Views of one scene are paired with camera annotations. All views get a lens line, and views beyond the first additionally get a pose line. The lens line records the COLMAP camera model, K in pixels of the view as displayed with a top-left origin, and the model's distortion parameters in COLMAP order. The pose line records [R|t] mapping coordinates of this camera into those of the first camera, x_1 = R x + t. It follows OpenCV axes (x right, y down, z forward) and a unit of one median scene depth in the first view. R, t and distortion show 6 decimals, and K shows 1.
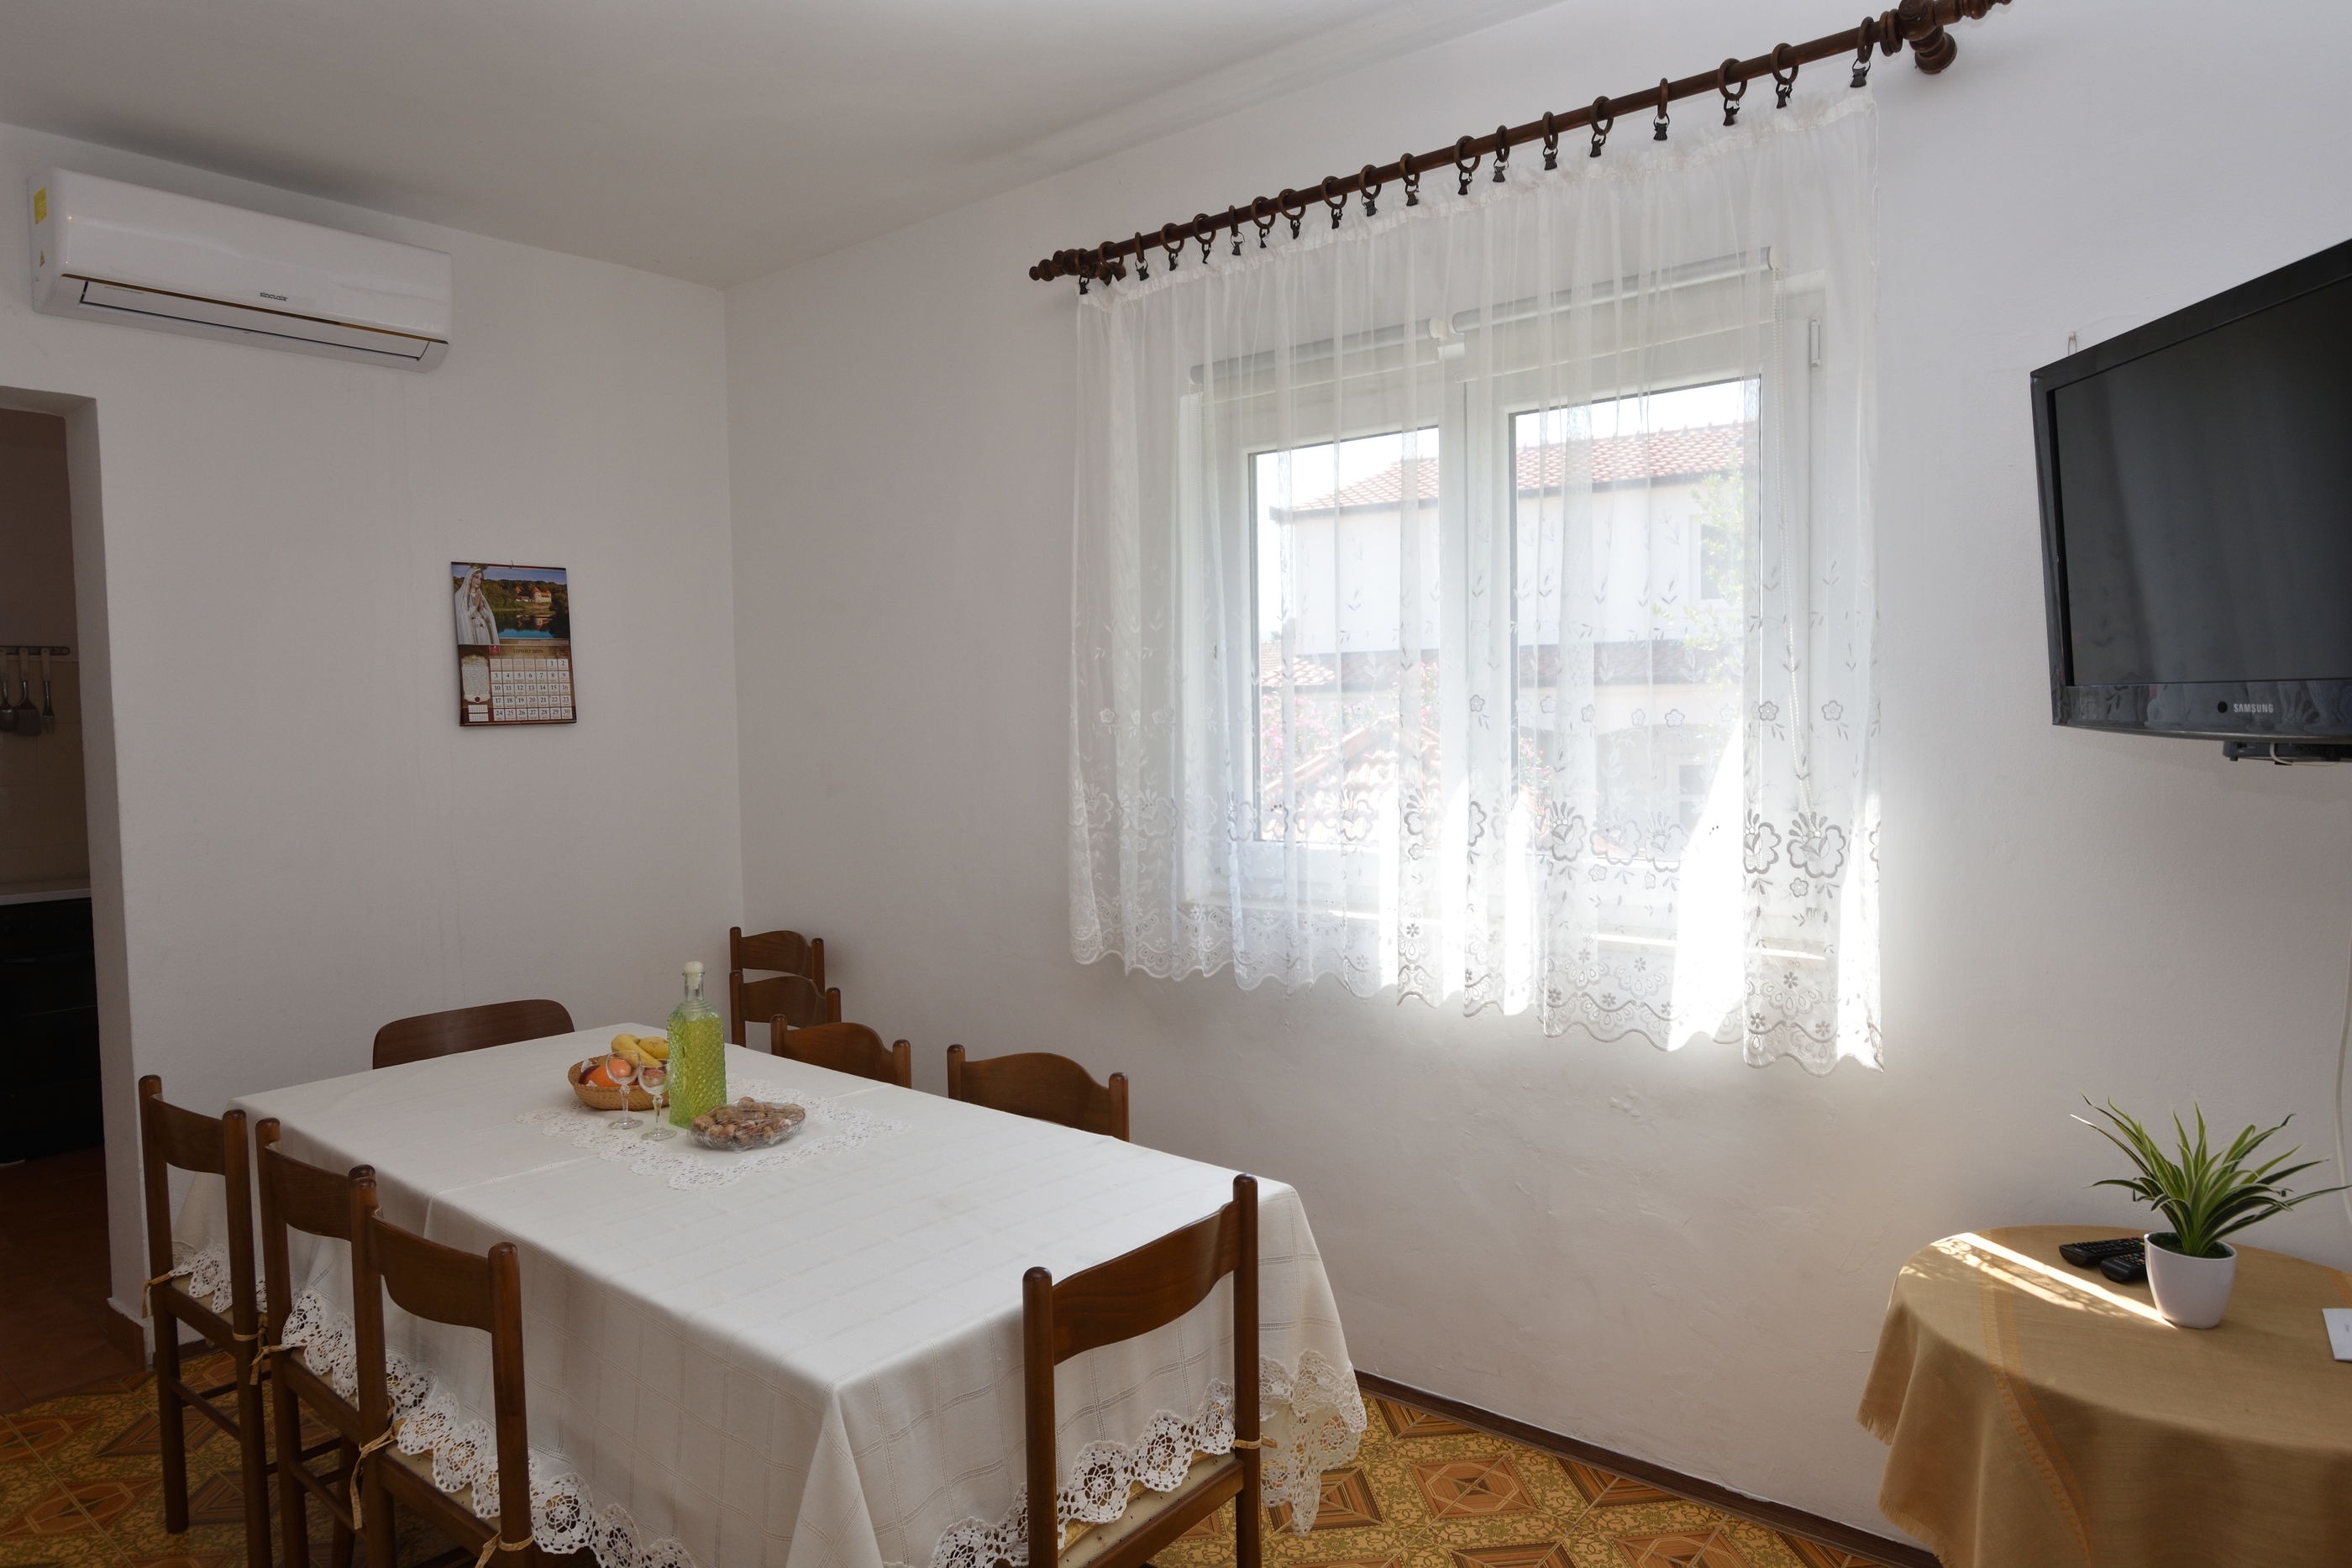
lens RADIAL K [[1418.9, 0, 1178.9], [0, 1418.9, 779.9], [0, 0, 1]] dist [-0.006800, 0.000362]
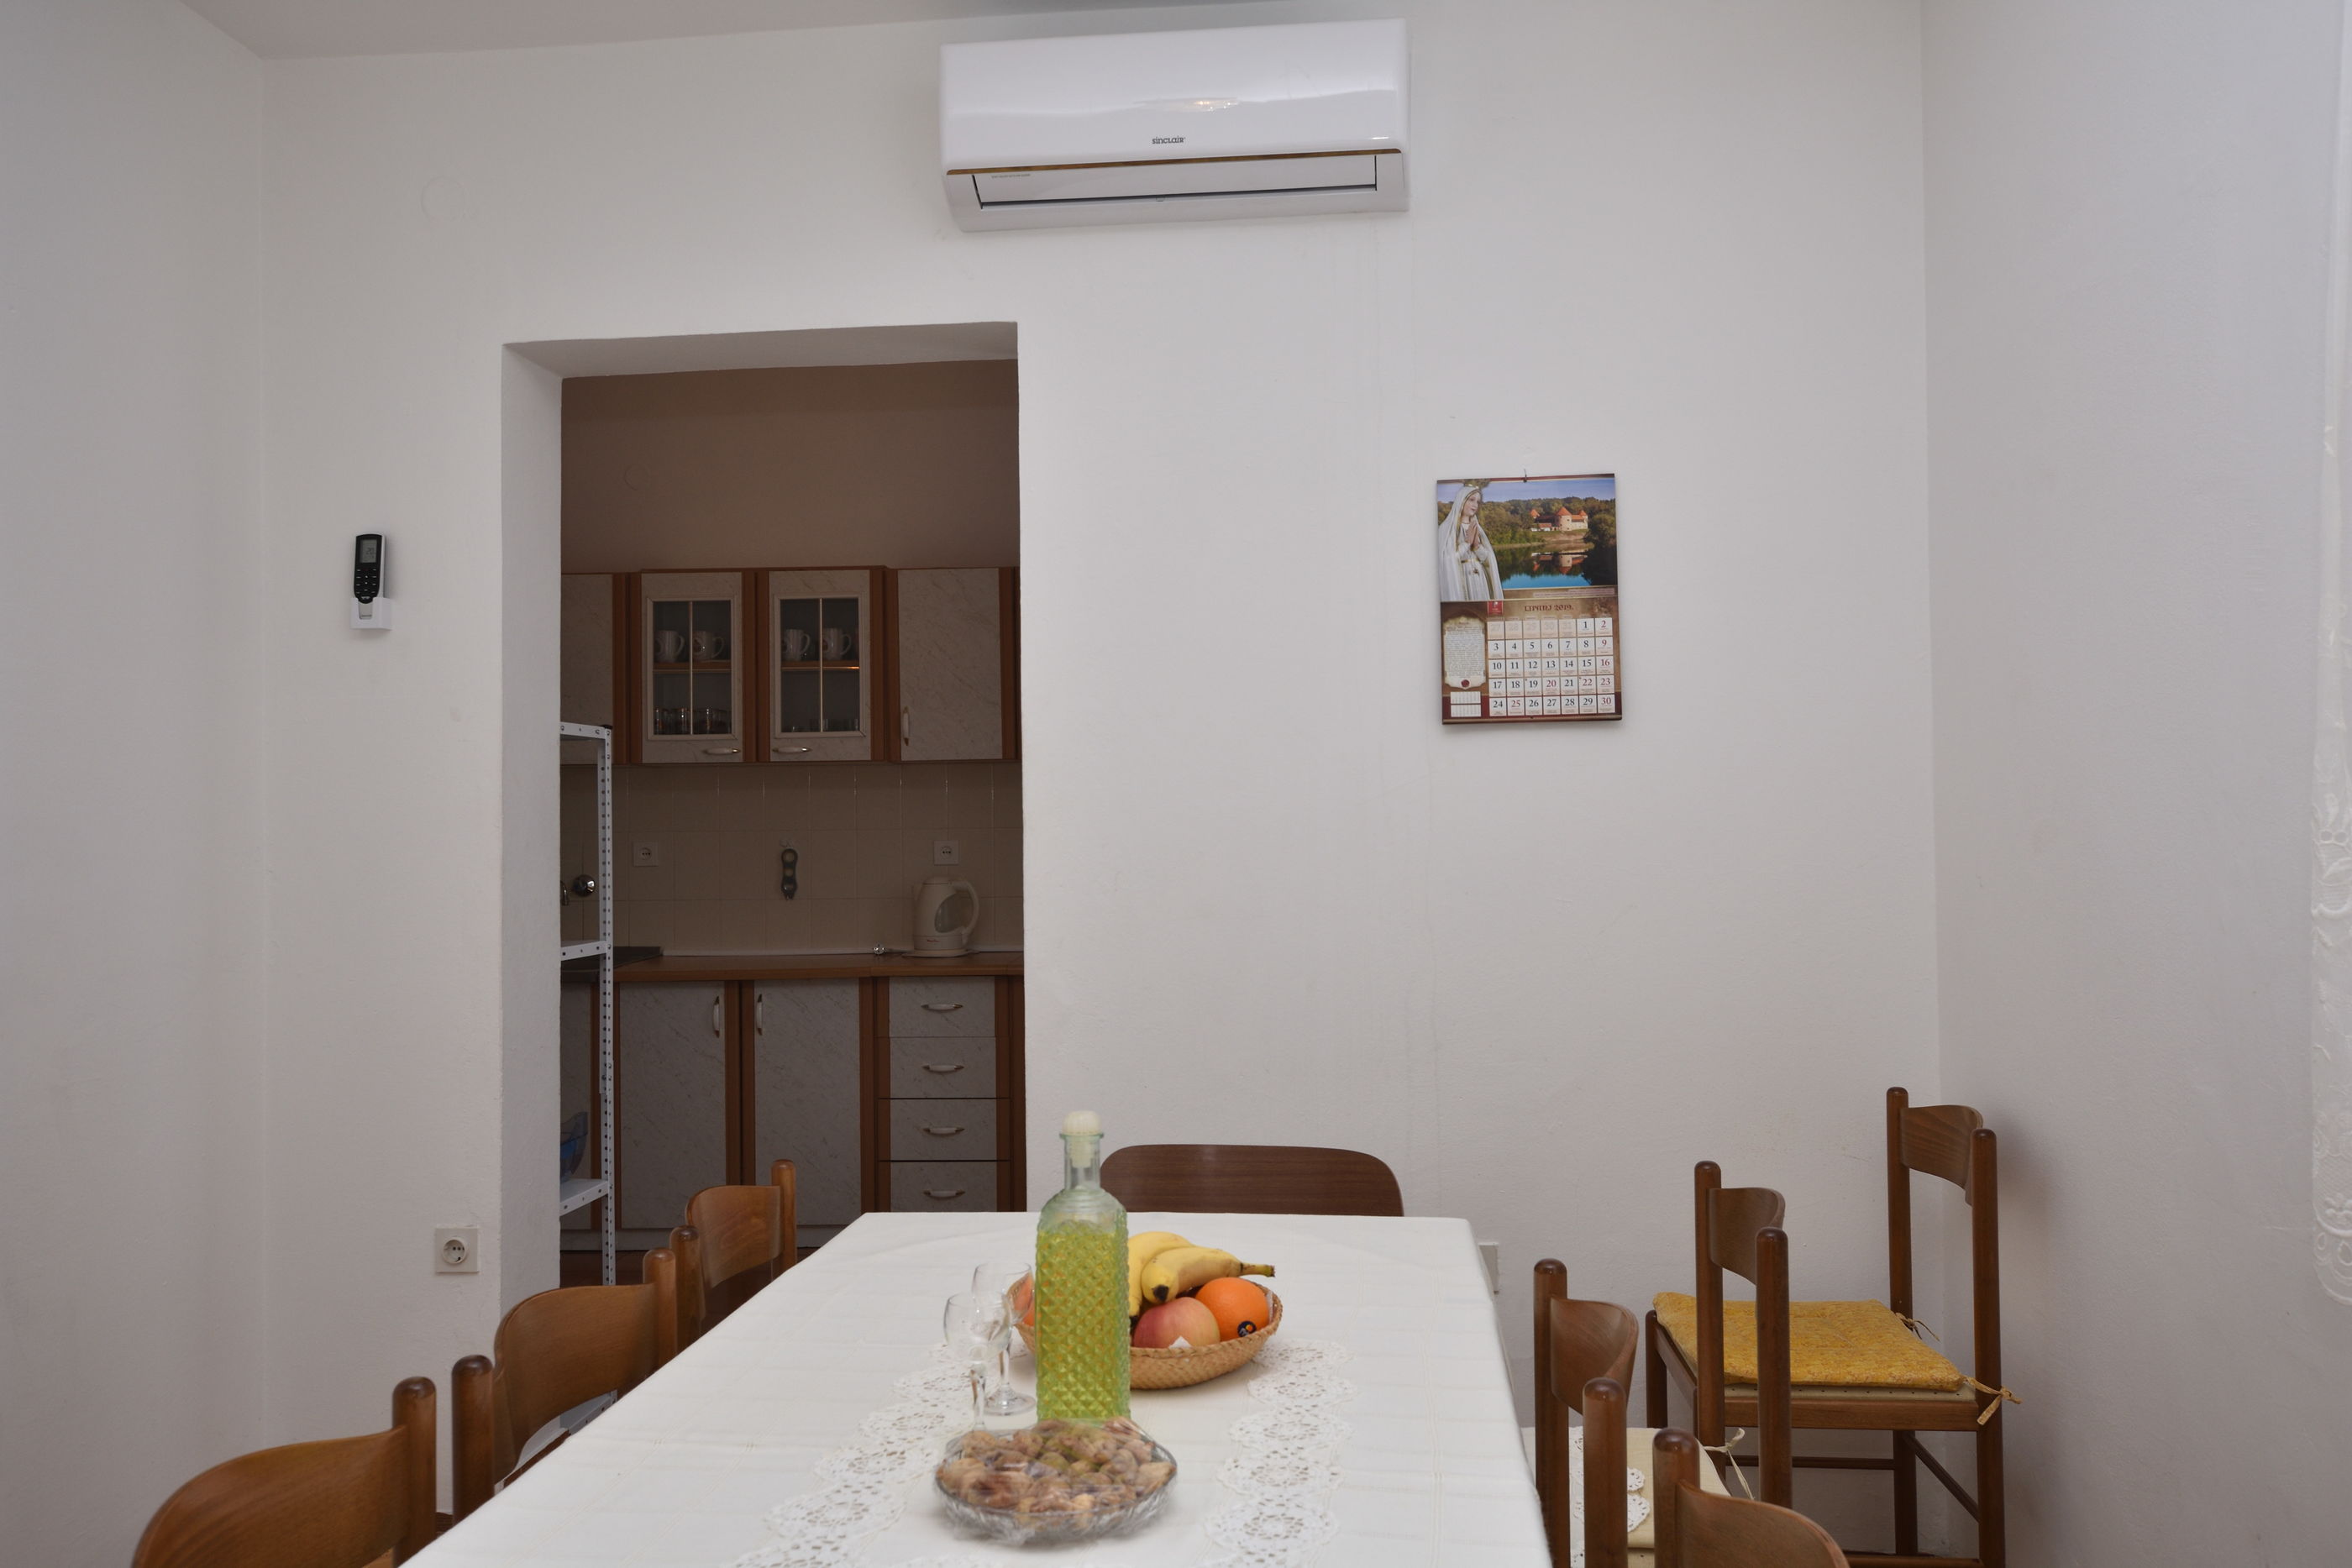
lens RADIAL K [[1808.2, 0, 1173.8], [0, 1808.2, 782.2], [0, 0, 1]] dist [-0.004896, 0.047803]
pose [[0.565335, -0.001556, -0.824860, 0.156533], [-0.040267, 0.998754, -0.029482, 0.024693], [0.823878, 0.049882, 0.564568, 0.528956]]
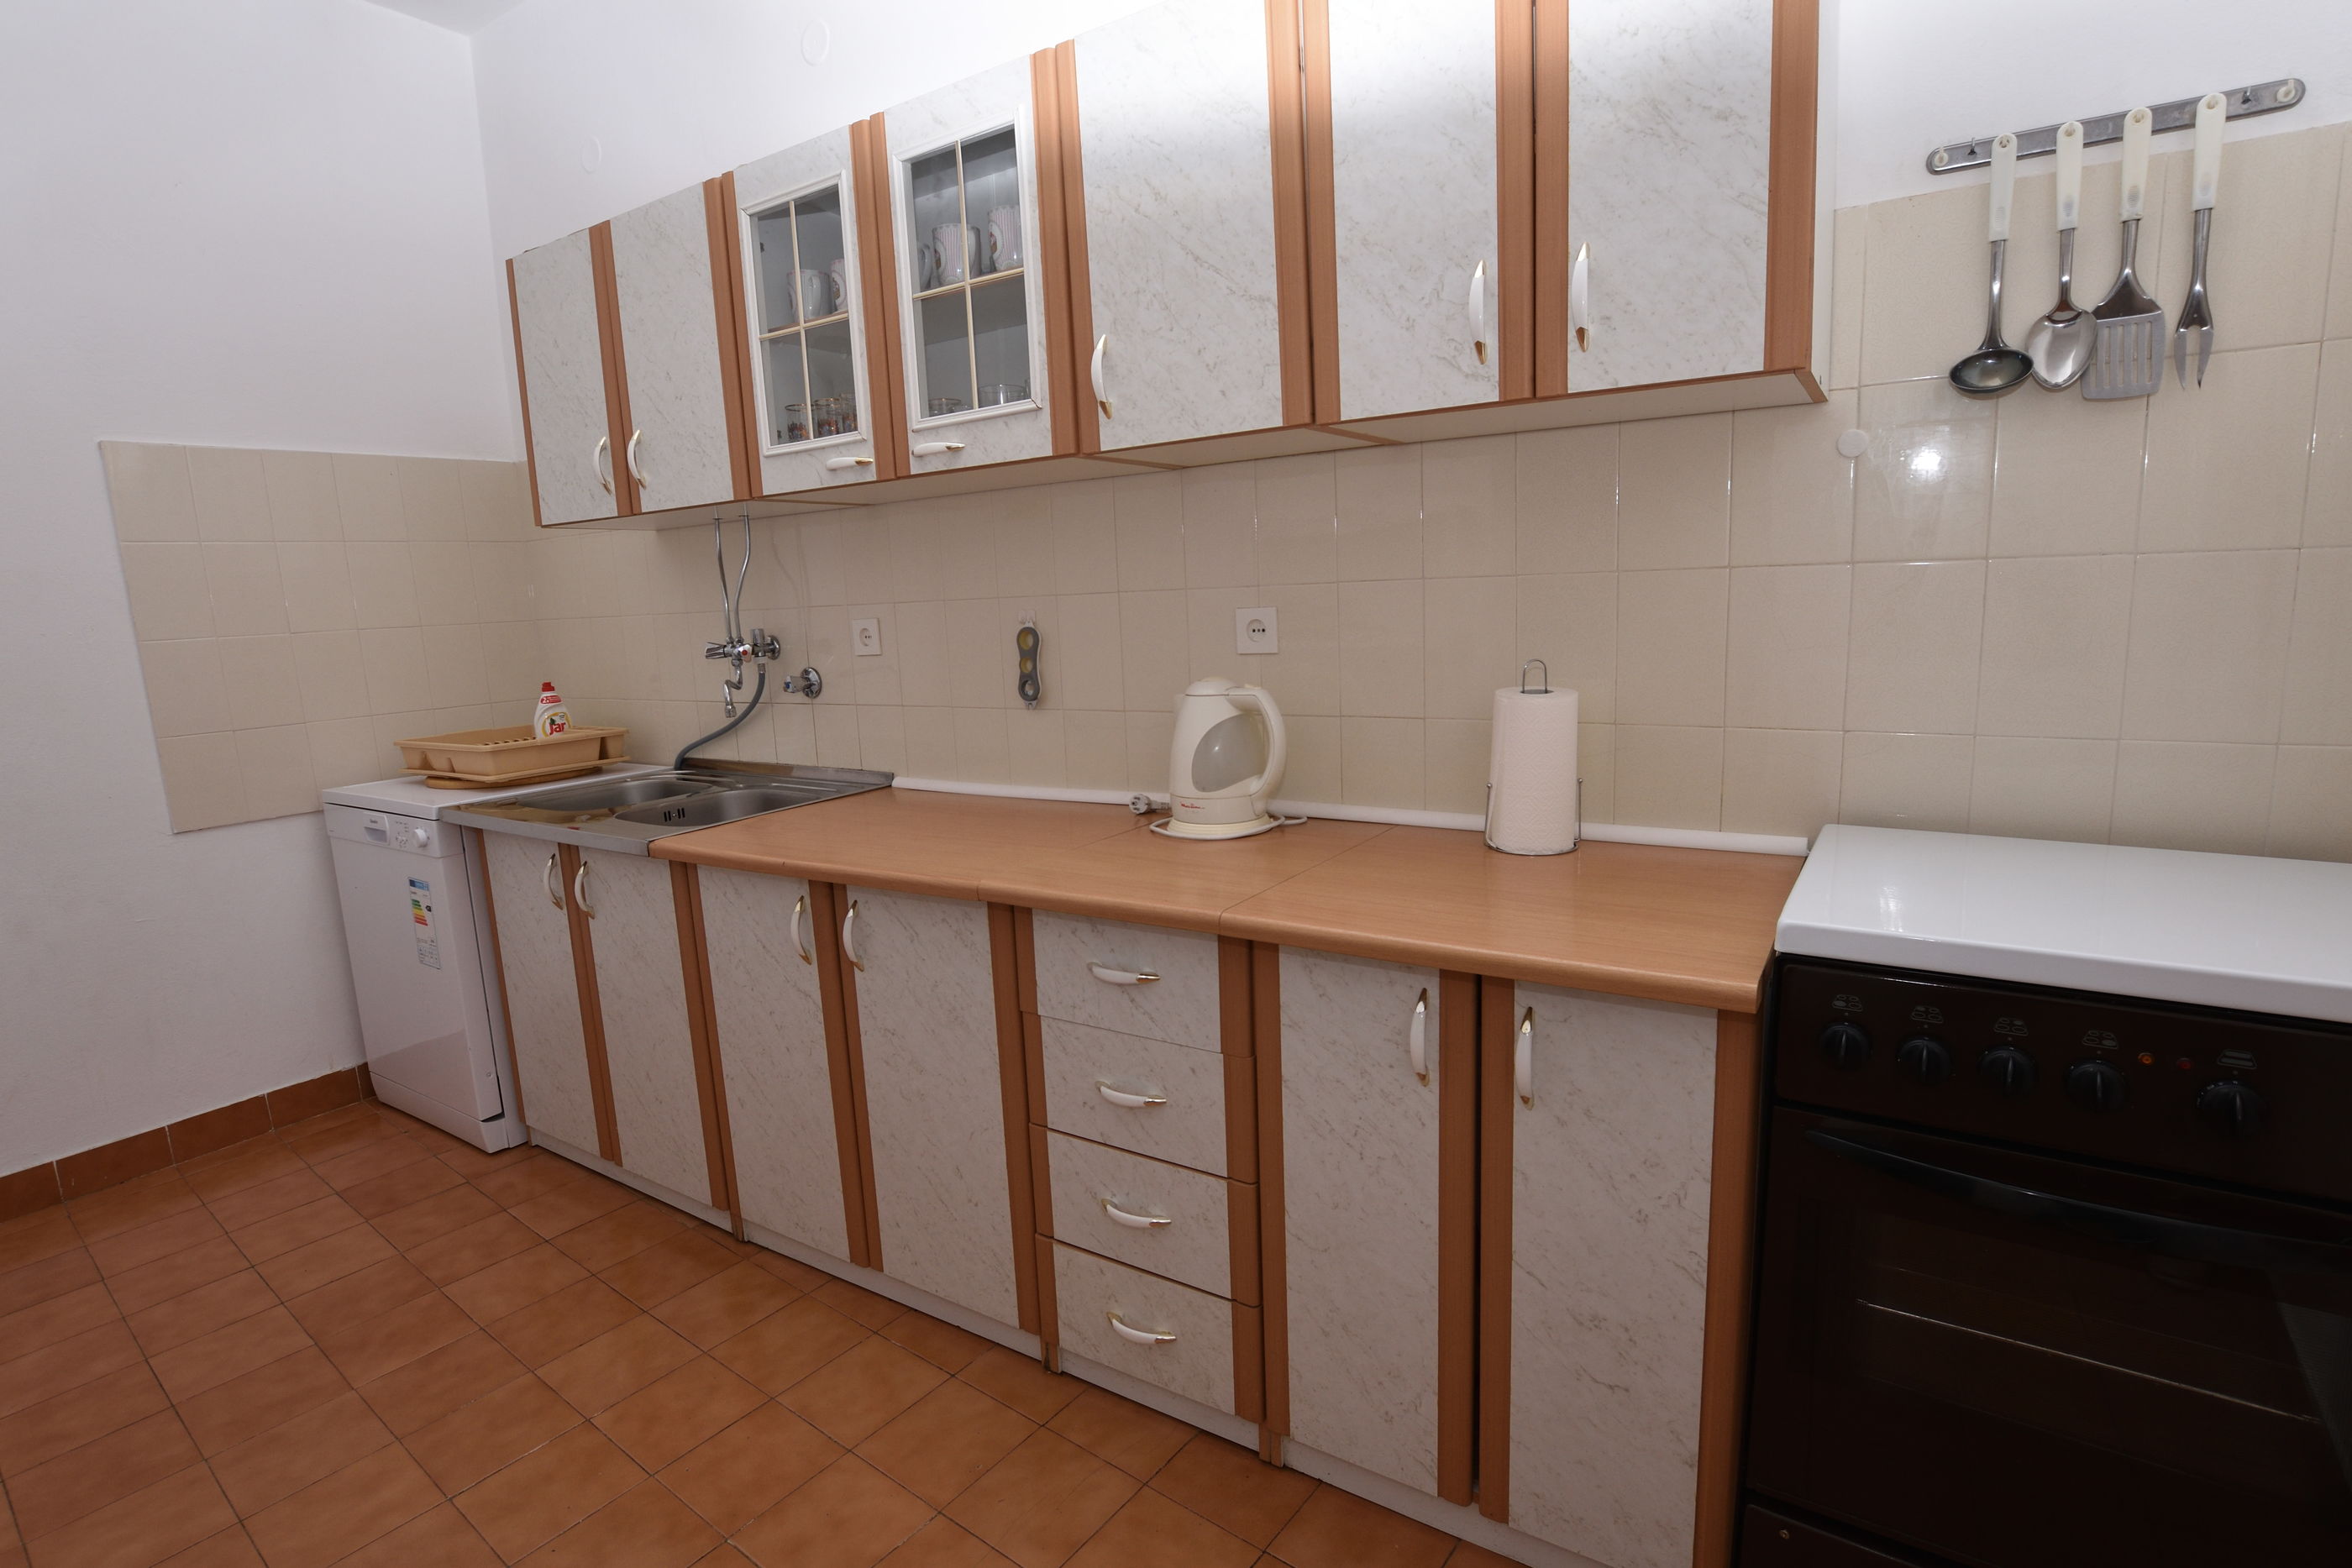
lens RADIAL K [[1089.4, 0, 1186.7], [0, 1089.4, 783.8], [0, 0, 1]] dist [-0.012576, -0.000002]
pose [[0.076051, 0.190720, -0.978694, -1.047861], [-0.004353, 0.981591, 0.190947, 0.018954], [0.997094, -0.010261, 0.075481, 1.413449]]
